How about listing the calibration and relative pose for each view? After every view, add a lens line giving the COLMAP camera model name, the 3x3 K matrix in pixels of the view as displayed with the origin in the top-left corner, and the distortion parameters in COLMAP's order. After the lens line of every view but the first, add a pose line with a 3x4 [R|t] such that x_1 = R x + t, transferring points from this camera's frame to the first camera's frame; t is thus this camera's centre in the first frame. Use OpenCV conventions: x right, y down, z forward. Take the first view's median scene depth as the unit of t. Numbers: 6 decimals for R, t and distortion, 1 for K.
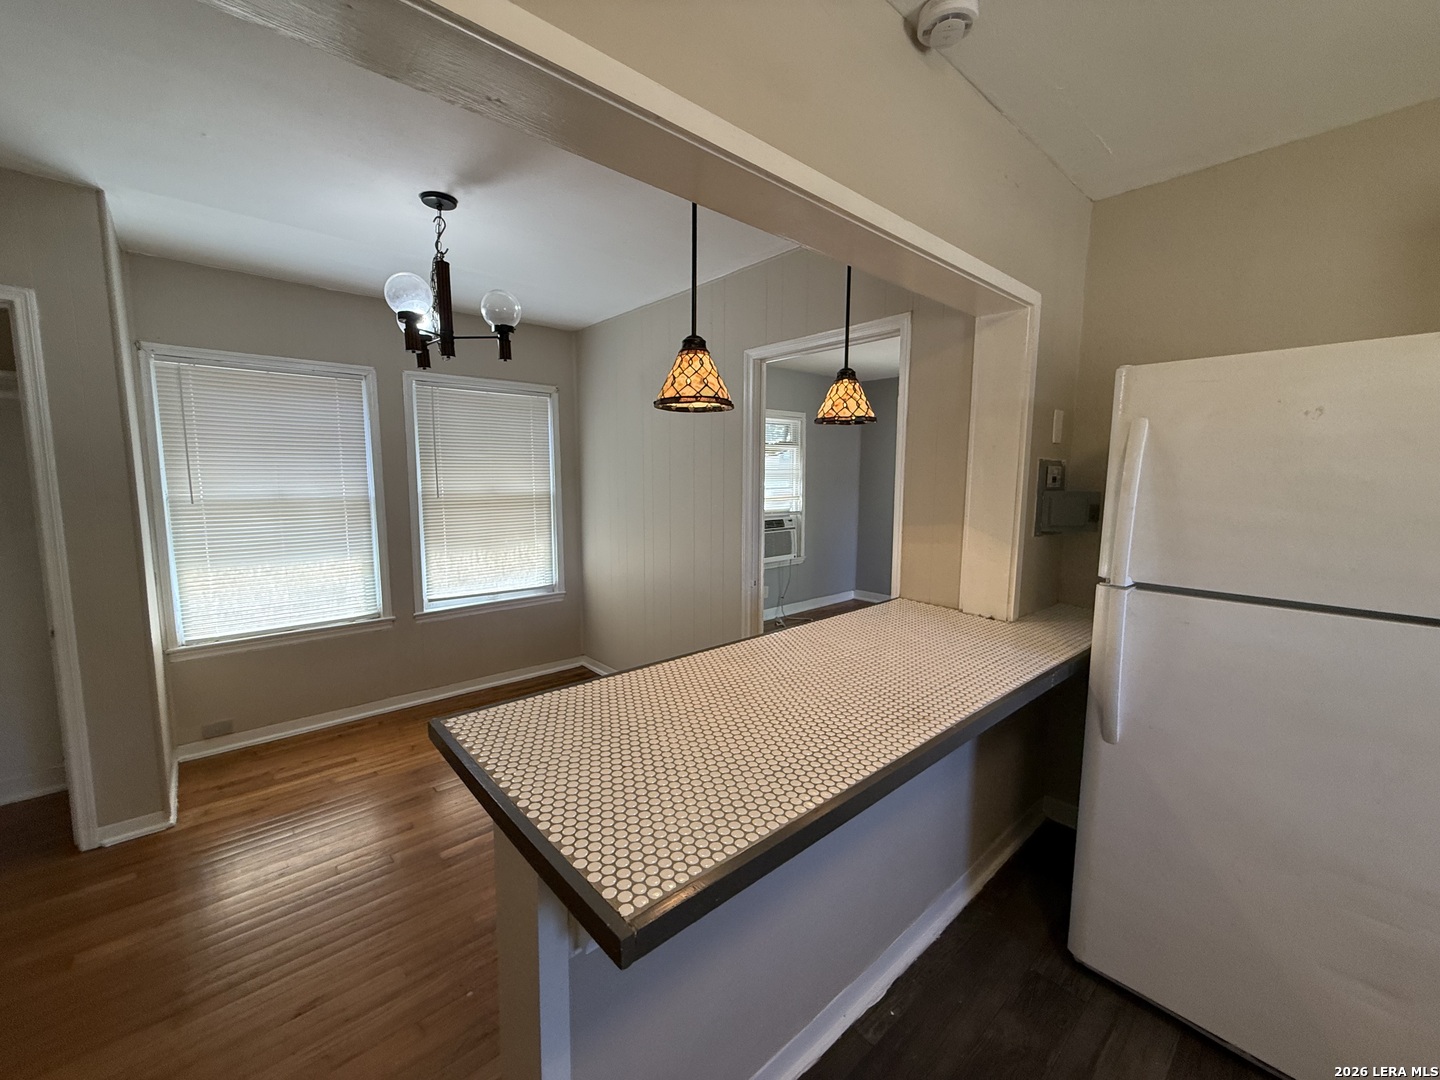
lens RADIAL K [[576.5, 0, 714.8], [0, 576.5, 536.8], [0, 0, 1]] dist [-0.002474, 0.000847]
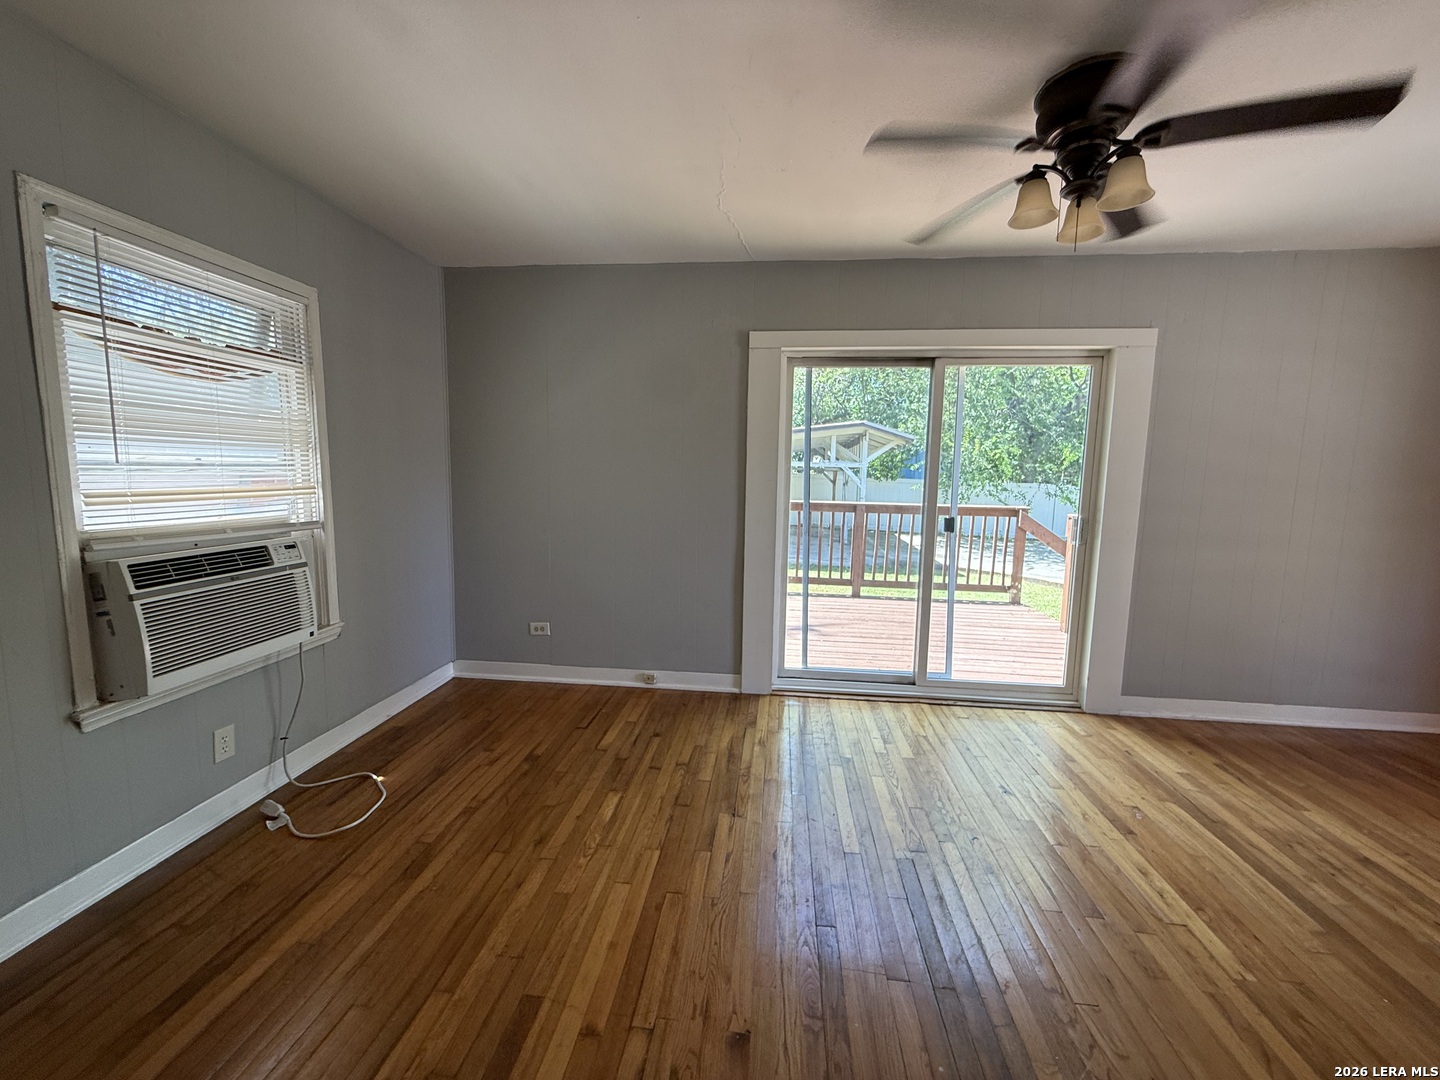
lens RADIAL K [[576.5, 0, 717.7], [0, 576.5, 539.9], [0, 0, 1]] dist [-0.002474, 0.000847]
pose [[0.740134, -0.065127, 0.669299, 0.201107], [0.056979, 0.997793, 0.034082, -0.071955], [-0.670041, 0.012910, 0.742211, 1.225741]]
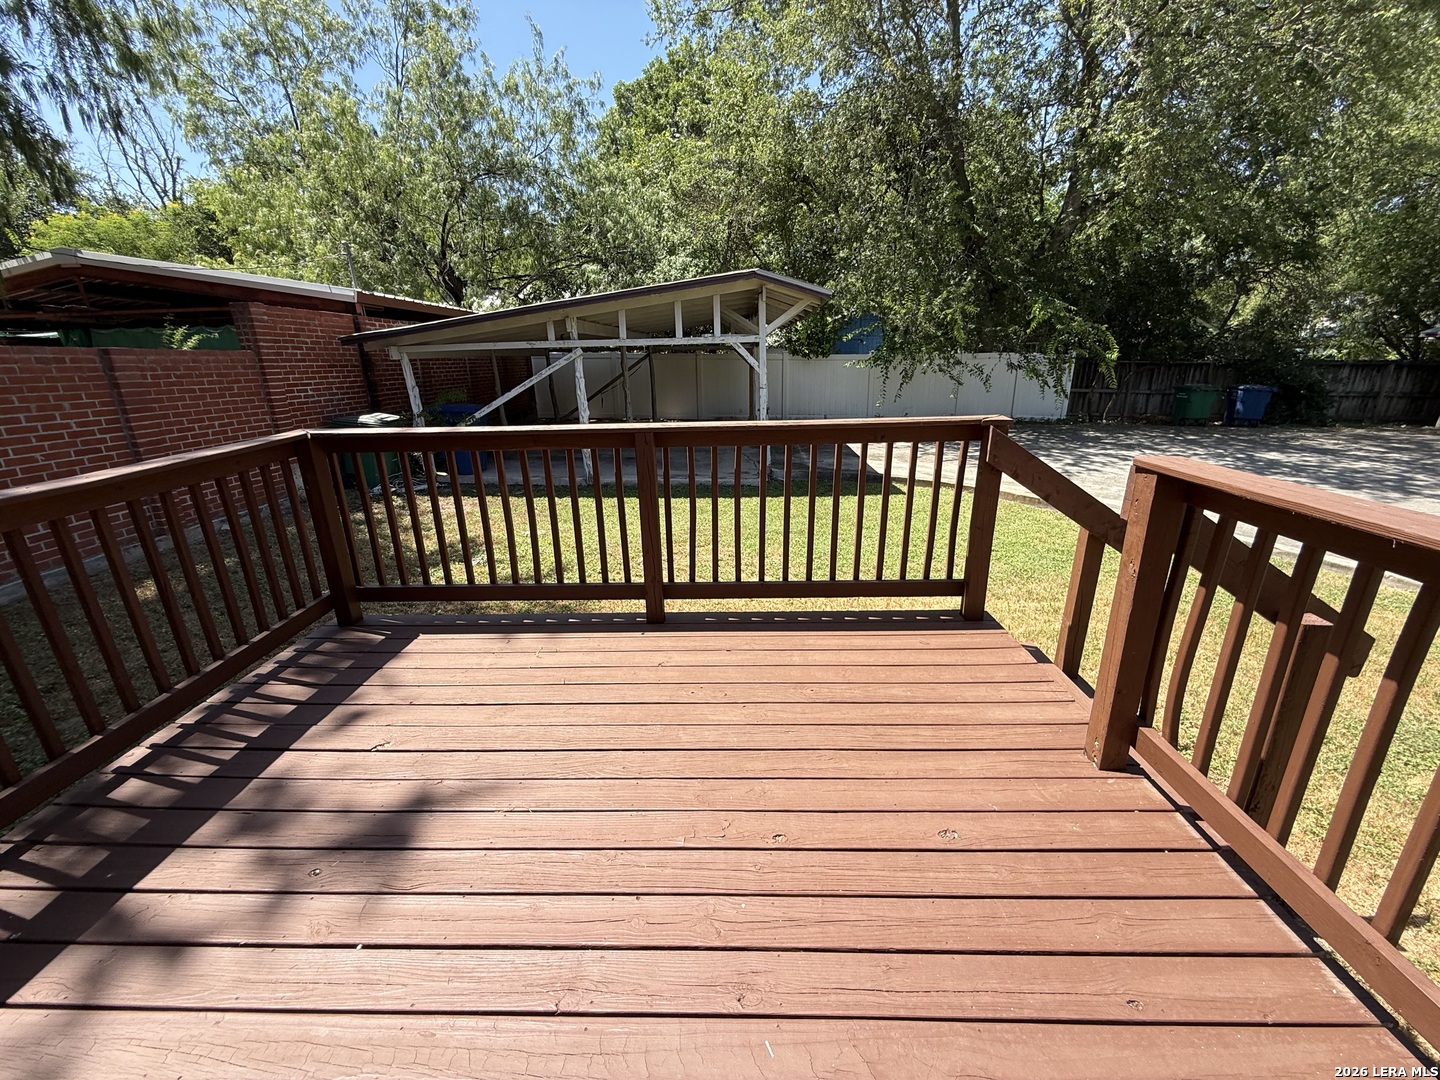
lens RADIAL K [[576.5, 0, 718.3], [0, 576.5, 541.3], [0, 0, 1]] dist [-0.002474, 0.000847]
pose [[0.680738, -0.245088, 0.690310, 1.667178], [0.110123, 0.965898, 0.234338, -0.140154], [-0.724202, -0.083504, 0.684513, 1.797584]]
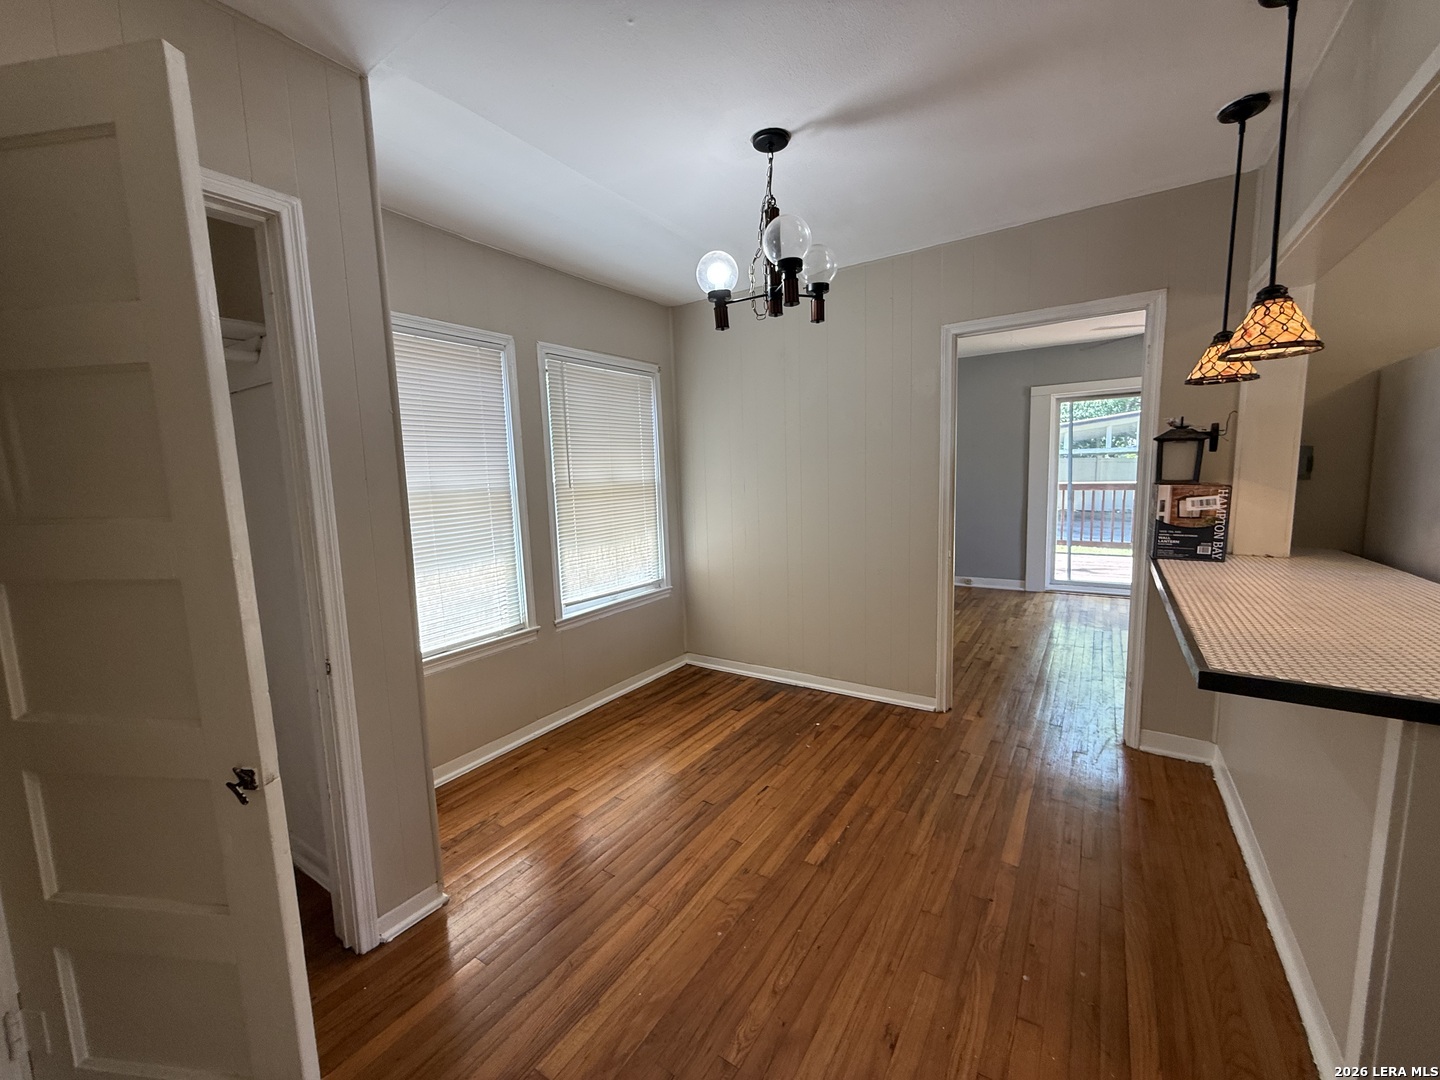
lens RADIAL K [[576.5, 0, 715.6], [0, 576.5, 539.2], [0, 0, 1]] dist [-0.002474, 0.000847]
pose [[0.966597, -0.063718, 0.248256, -0.751089], [0.062598, 0.997962, 0.012411, 0.020373], [-0.248540, 0.003543, 0.968615, 0.139370]]
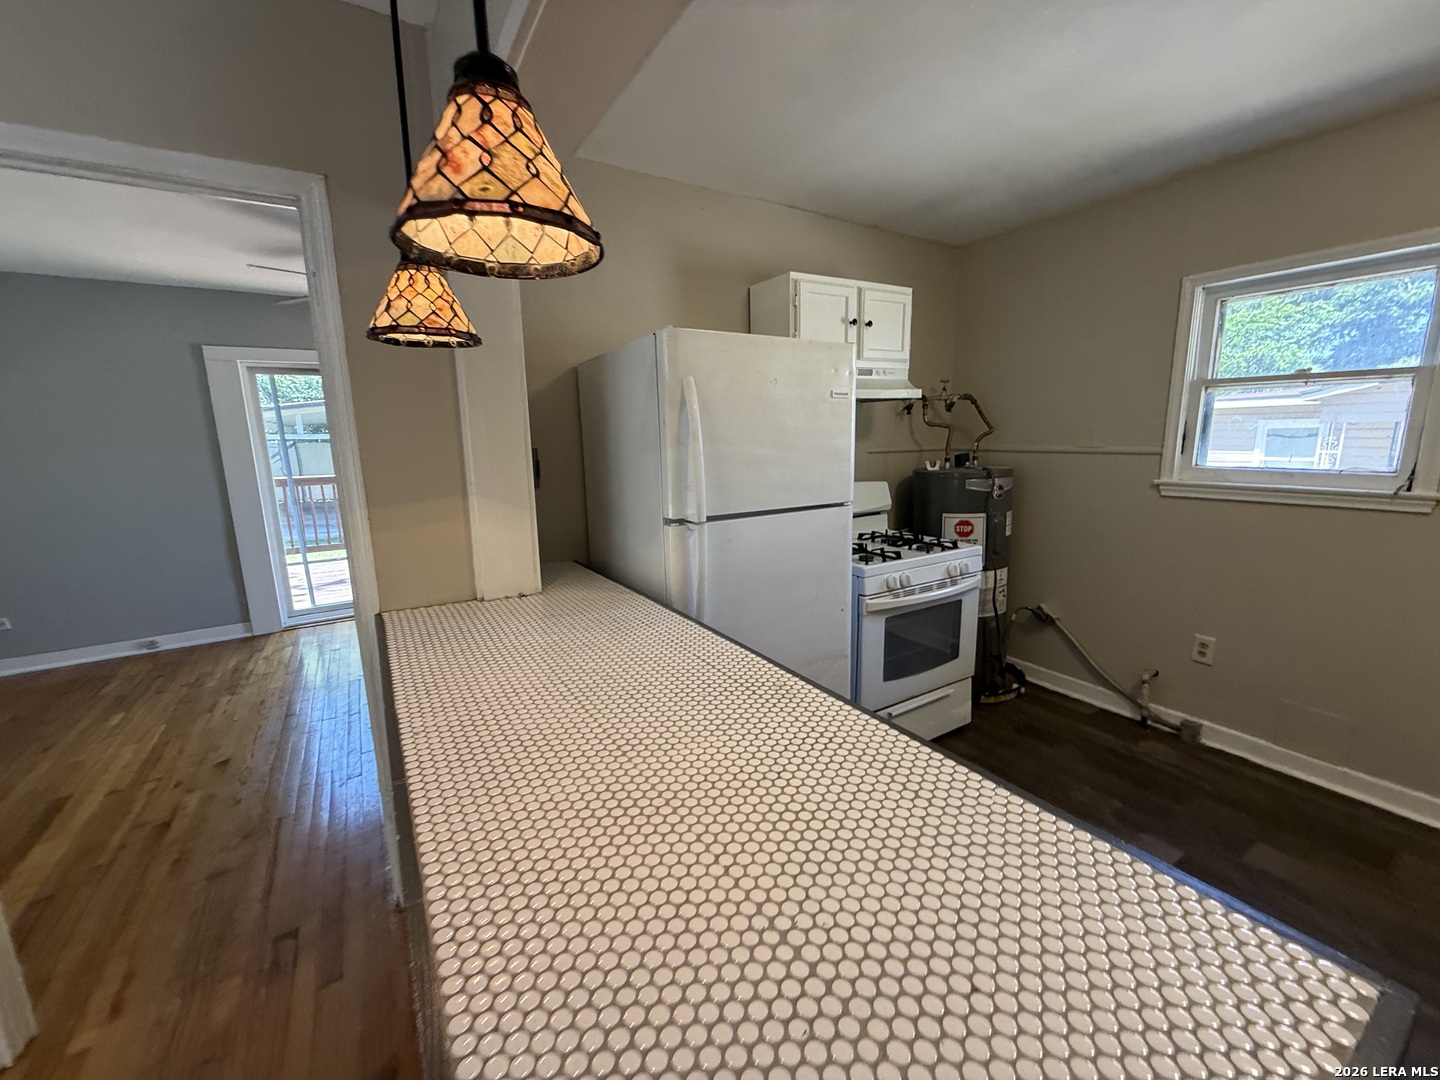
lens RADIAL K [[576.5, 0, 715.6], [0, 576.5, 539.6], [0, 0, 1]] dist [-0.002474, 0.000847]
pose [[0.172389, -0.185111, 0.967479, -0.259838], [0.129724, 0.977895, 0.163990, -0.041070], [-0.976449, 0.097235, 0.192592, 0.463262]]
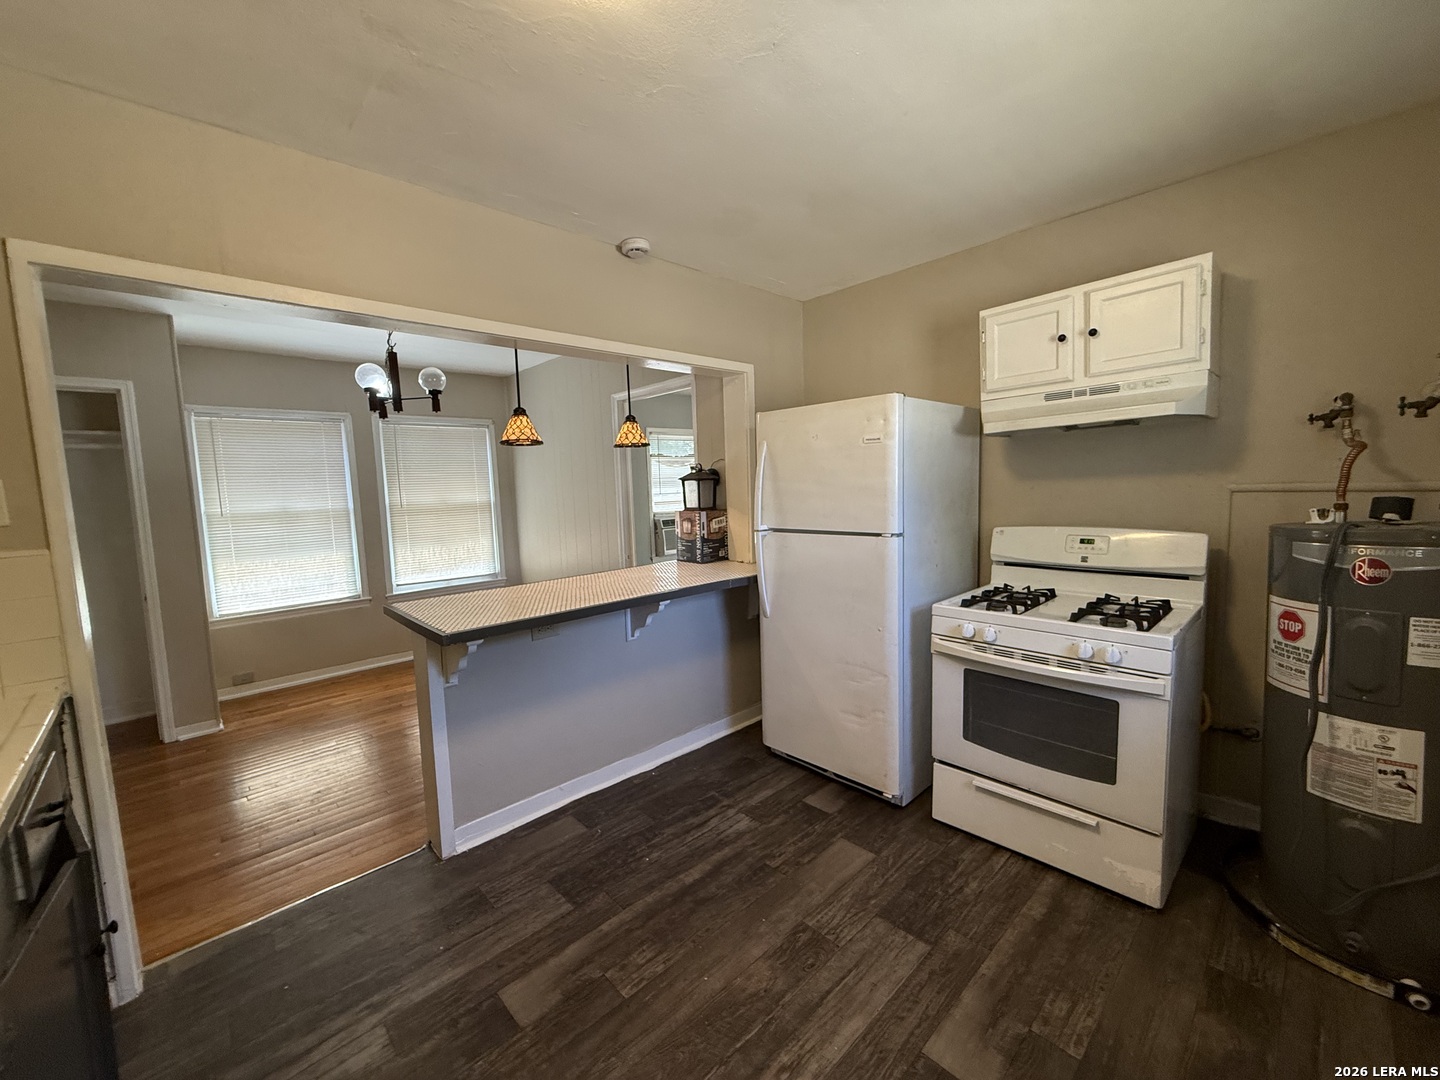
lens RADIAL K [[576.5, 0, 715.6], [0, 576.5, 538.1], [0, 0, 1]] dist [-0.002474, 0.000847]
pose [[0.998778, -0.041058, 0.027498, 0.314916], [0.041520, 0.999002, -0.016454, 0.083892], [-0.026795, 0.017576, 0.999486, -0.535273]]
